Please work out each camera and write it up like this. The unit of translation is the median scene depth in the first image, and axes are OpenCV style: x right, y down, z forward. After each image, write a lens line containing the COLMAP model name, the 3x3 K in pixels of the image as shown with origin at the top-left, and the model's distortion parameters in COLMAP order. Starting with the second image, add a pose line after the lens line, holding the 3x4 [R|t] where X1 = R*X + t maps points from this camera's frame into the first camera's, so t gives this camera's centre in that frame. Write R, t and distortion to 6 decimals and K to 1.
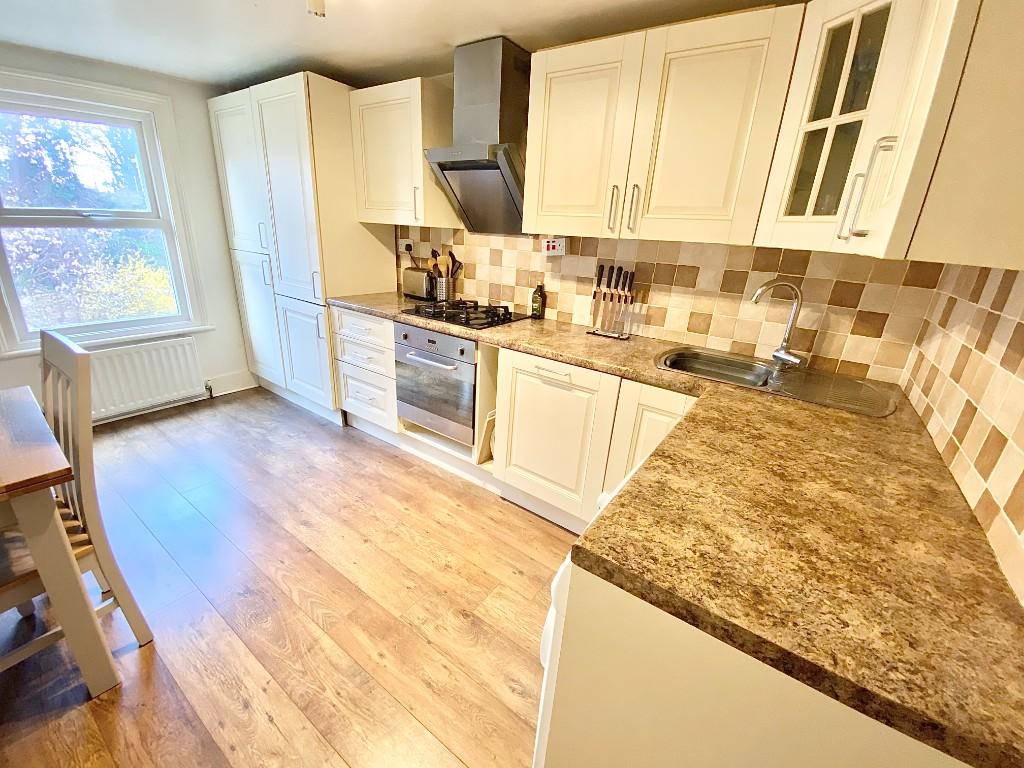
lens RADIAL K [[417.4, 0, 512.0], [0, 417.4, 384.0], [0, 0, 1]] dist [0.055083, -0.034157]
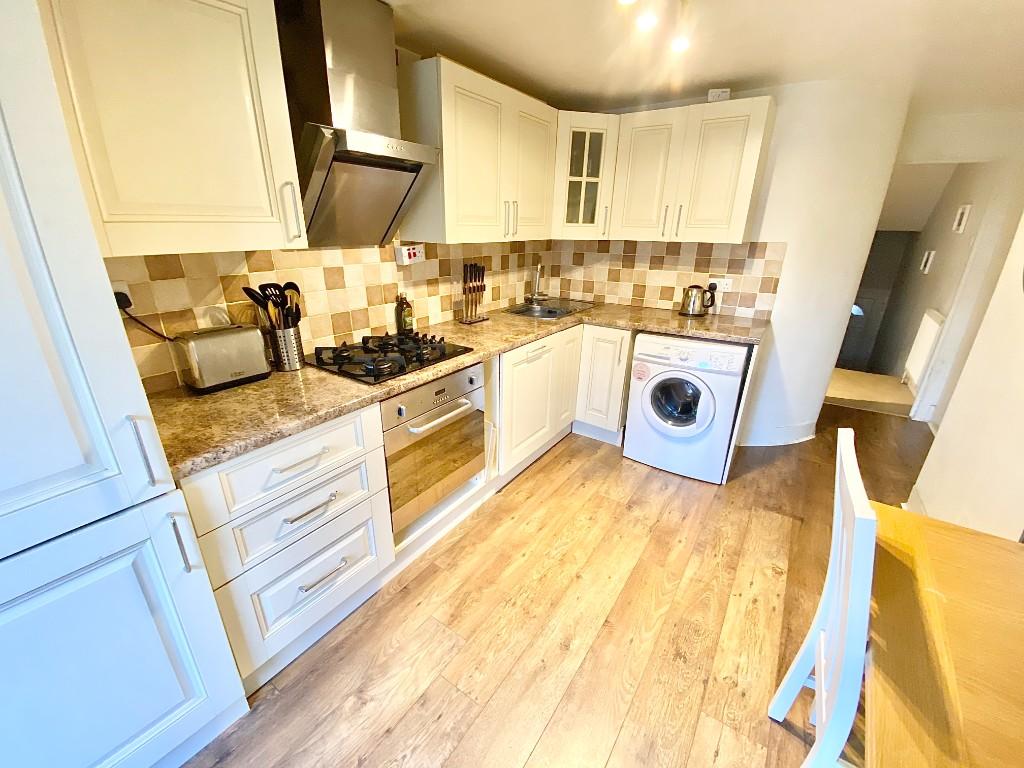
lens RADIAL K [[407.3, 0, 512.7], [0, 407.3, 386.3], [0, 0, 1]] dist [0.039021, -0.031038]
pose [[-0.004273, -0.415498, 0.909584, -1.028059], [0.335734, 0.856199, 0.392689, -0.424427], [-0.941947, 0.307057, 0.135838, 0.892056]]
